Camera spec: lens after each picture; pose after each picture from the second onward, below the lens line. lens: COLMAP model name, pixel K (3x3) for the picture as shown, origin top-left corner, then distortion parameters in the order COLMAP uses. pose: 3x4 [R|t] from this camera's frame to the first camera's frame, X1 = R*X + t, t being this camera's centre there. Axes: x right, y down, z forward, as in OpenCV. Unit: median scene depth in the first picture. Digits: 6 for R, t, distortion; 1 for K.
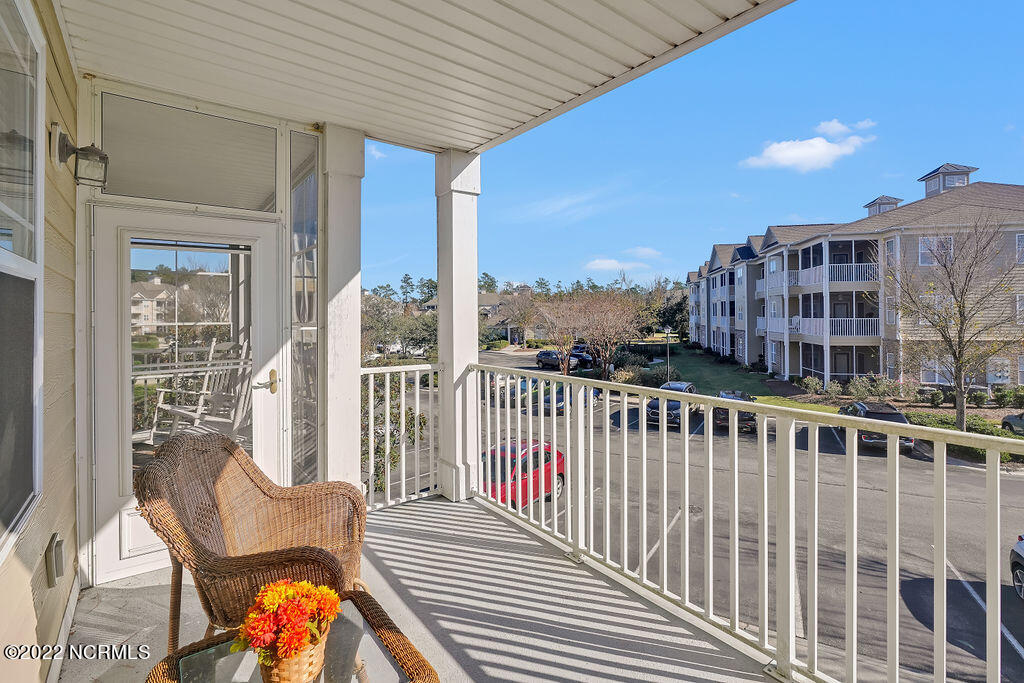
lens RADIAL K [[477.8, 0, 511.8], [0, 477.8, 312.6], [0, 0, 1]] dist [-0.002930, -0.000416]
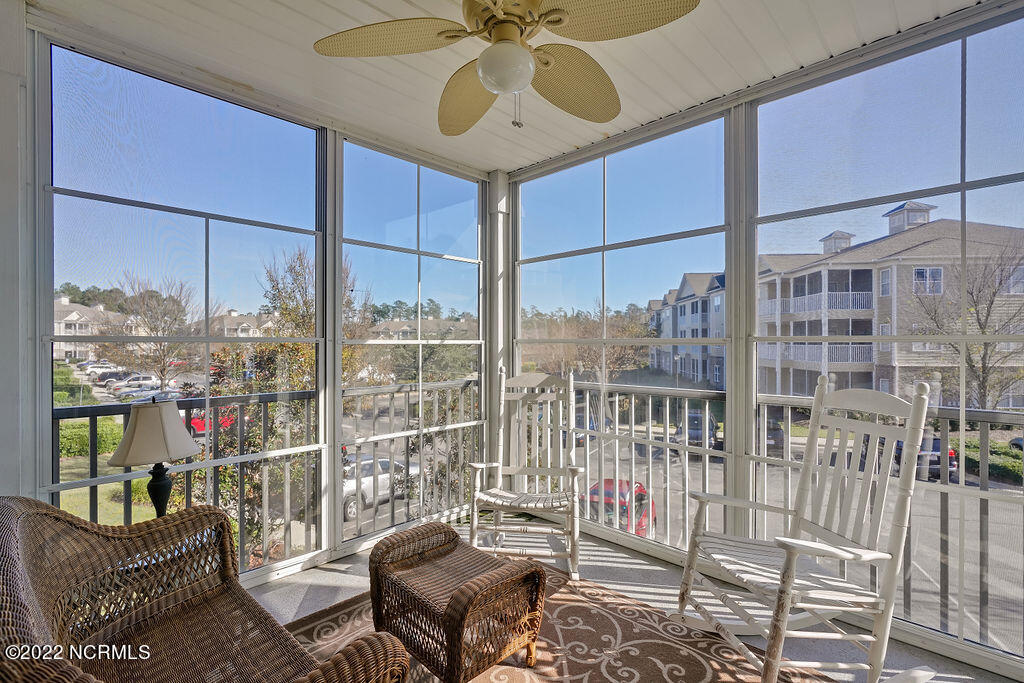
lens RADIAL K [[471.5, 0, 512.0], [0, 471.5, 341.5], [0, 0, 1]] dist [0.003455, 0.000284]
pose [[0.991147, 0.005565, 0.132650, -0.129552], [-0.006101, 0.999975, 0.003628, 0.003946], [-0.132626, -0.004405, 0.991156, 0.081307]]
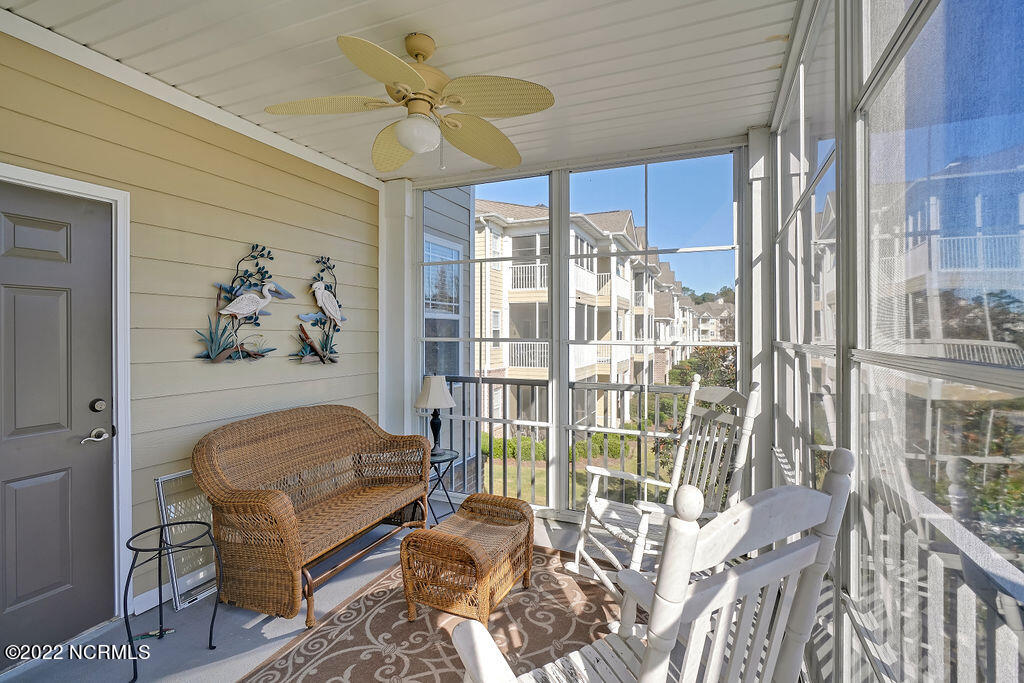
lens RADIAL K [[468.1, 0, 514.5], [0, 468.1, 330.0], [0, 0, 1]] dist [-0.001196, -0.000114]
pose [[0.488282, -0.001046, -0.872685, -0.056360], [0.002919, 0.999996, 0.000434, 0.001410], [0.872681, -0.002760, 0.488283, 0.114315]]
